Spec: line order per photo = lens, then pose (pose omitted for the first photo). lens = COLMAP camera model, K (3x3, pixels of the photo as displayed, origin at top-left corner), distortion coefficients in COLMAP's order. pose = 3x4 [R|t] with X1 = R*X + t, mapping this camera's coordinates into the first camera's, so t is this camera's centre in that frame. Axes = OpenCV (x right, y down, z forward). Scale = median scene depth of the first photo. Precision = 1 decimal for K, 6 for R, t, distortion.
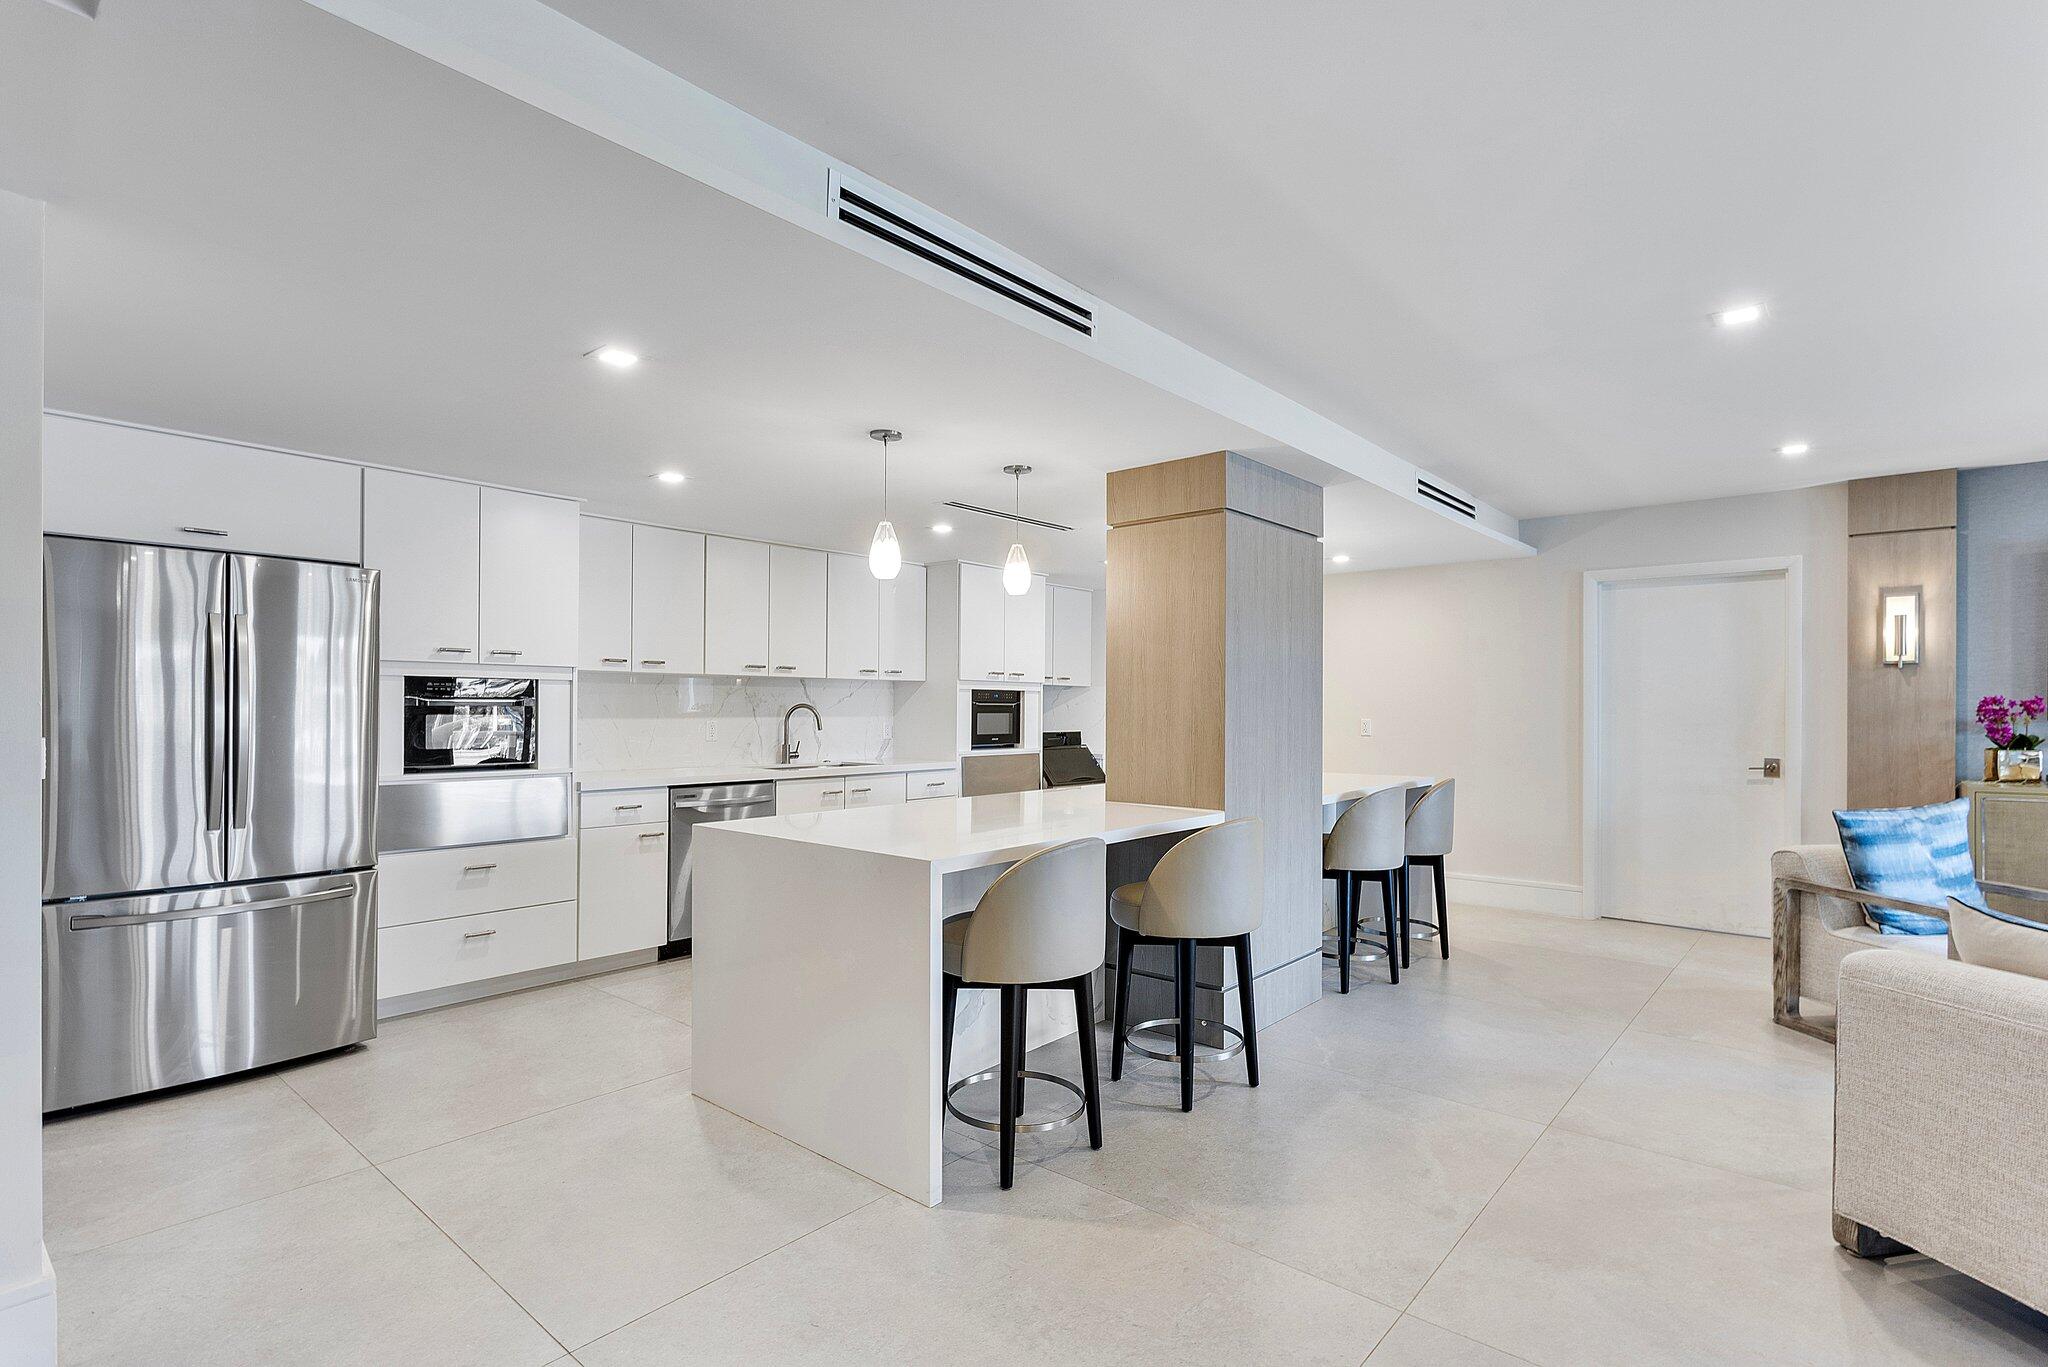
lens RADIAL K [[960.9, 0, 1026.8], [0, 960.9, 714.8], [0, 0, 1]] dist [0.000134, 0.000049]
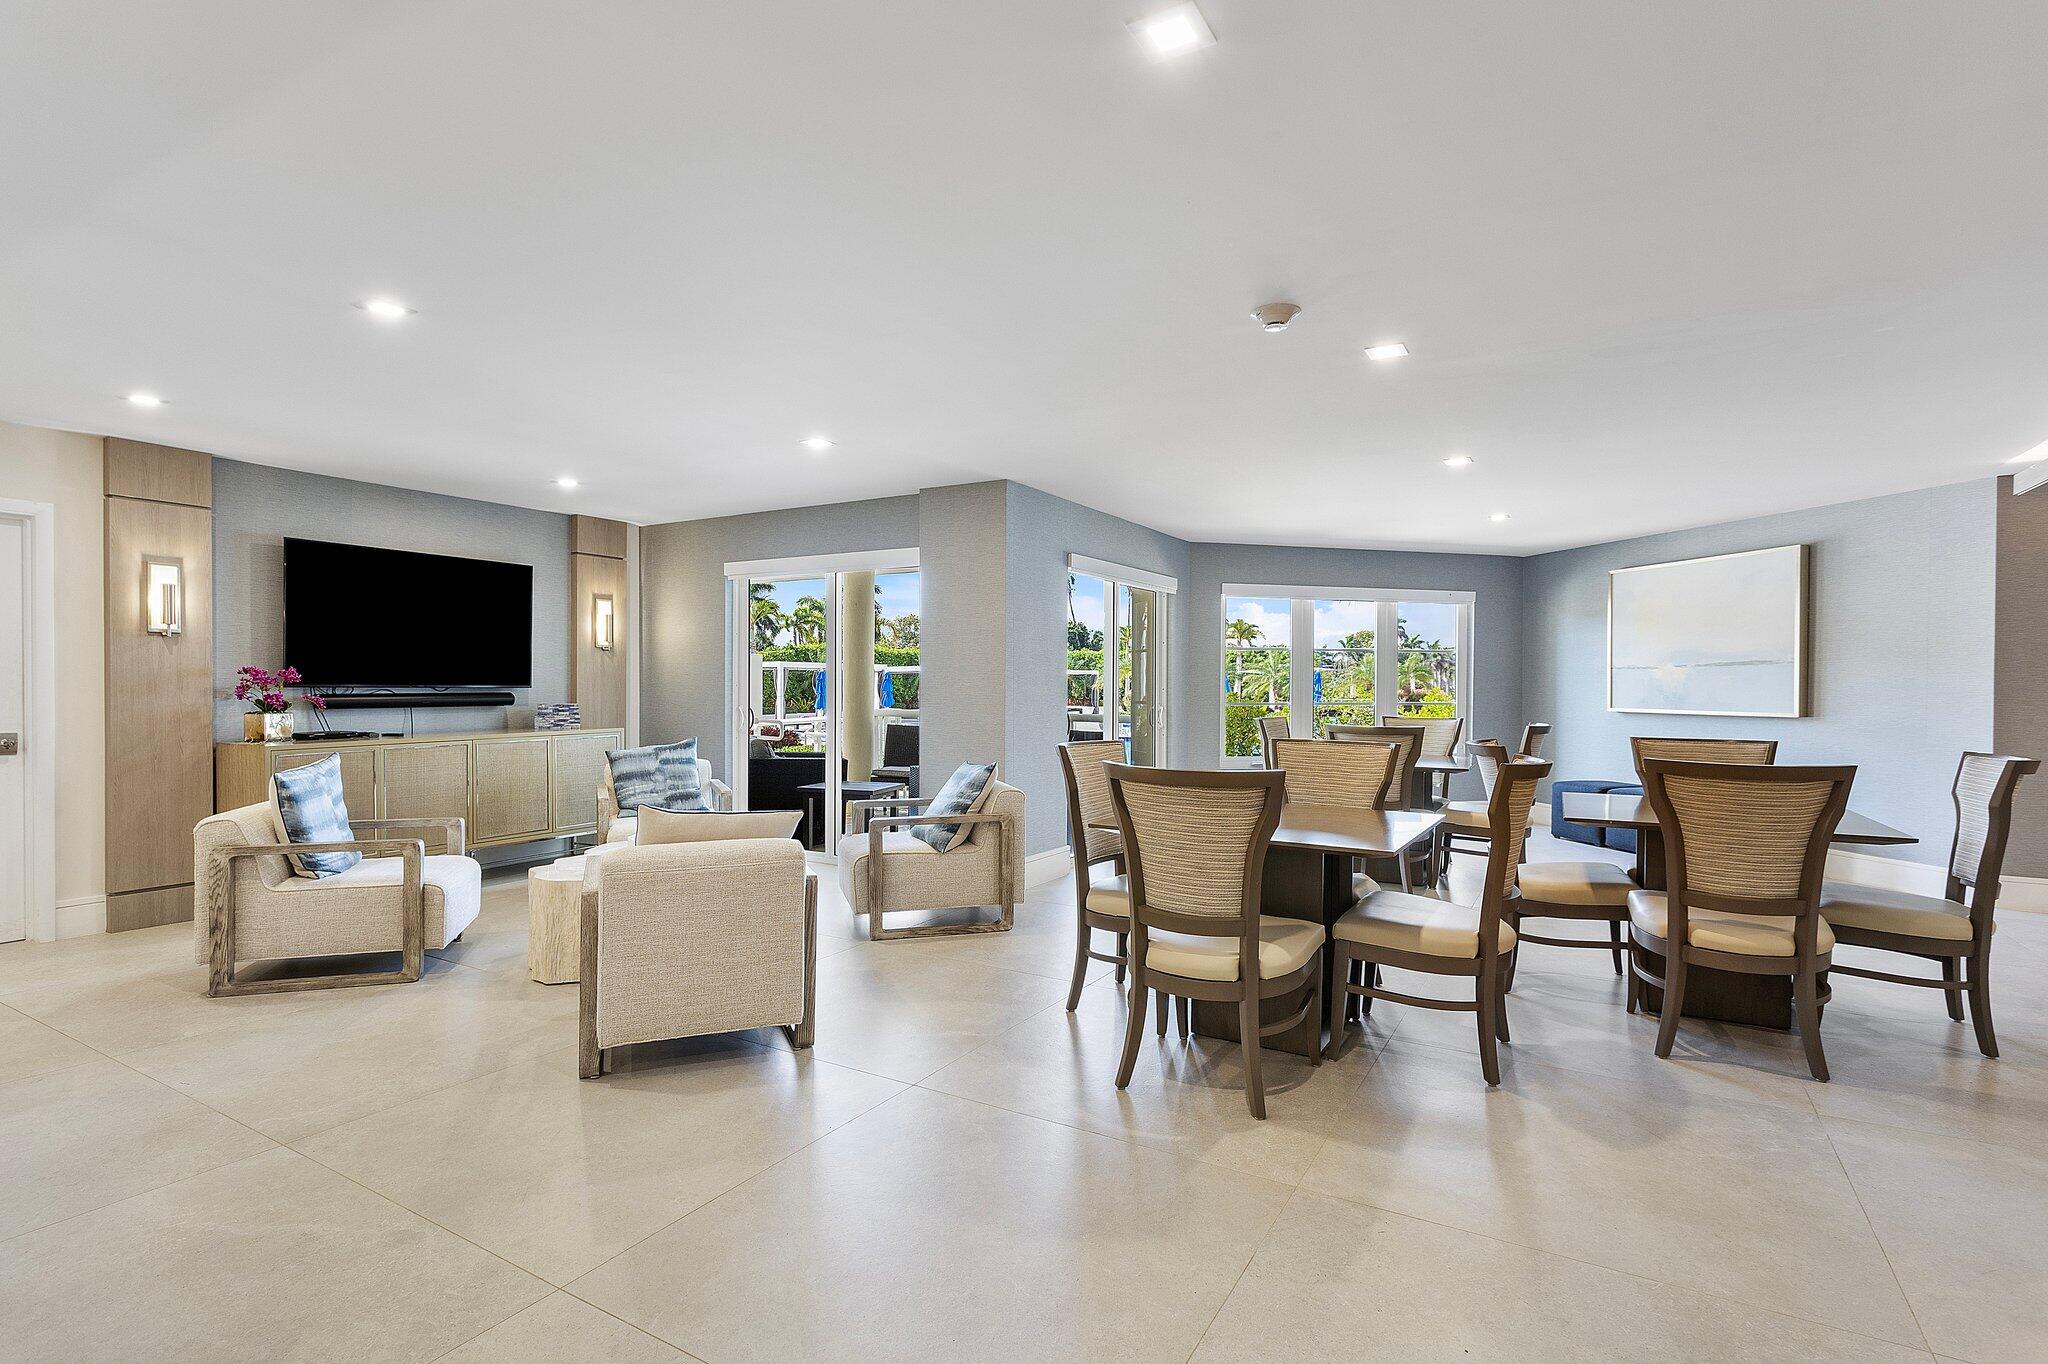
lens RADIAL K [[992.0, 0, 1024.0], [0, 992.0, 682.0], [0, 0, 1]] dist [0.001346, 0.000180]
pose [[-0.189046, 0.004300, 0.981959, -0.303729], [-0.004554, 0.999976, -0.005256, 0.000785], [-0.981958, -0.005466, -0.189022, 0.313666]]
